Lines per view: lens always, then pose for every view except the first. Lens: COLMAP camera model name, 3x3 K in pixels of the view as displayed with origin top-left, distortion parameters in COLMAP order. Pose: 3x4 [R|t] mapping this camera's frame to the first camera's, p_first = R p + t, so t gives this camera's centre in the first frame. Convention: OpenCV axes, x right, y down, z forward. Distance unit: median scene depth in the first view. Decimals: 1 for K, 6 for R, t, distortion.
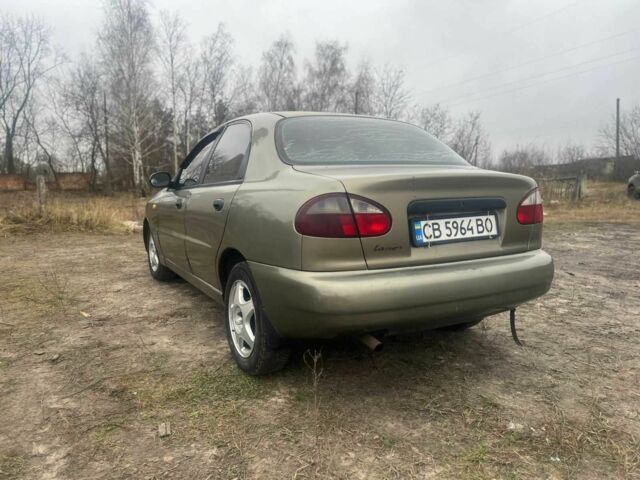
lens RADIAL K [[487.3, 0, 320.0], [0, 487.3, 240.0], [0, 0, 1]] dist [0.003348, 0.001759]
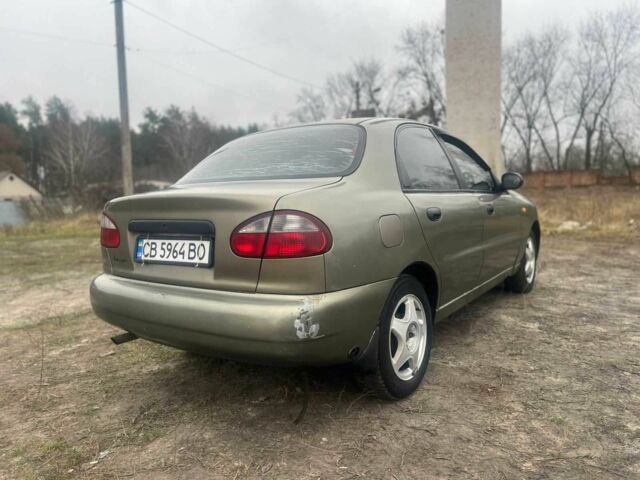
lens RADIAL K [[487.3, 0, 320.0], [0, 487.3, 240.0], [0, 0, 1]] dist [0.003348, 0.001759]
pose [[0.421039, 0.088169, -0.902747, 1.262285], [-0.075367, 0.995223, 0.062050, -0.125657], [0.903906, 0.041912, 0.425673, 0.844520]]
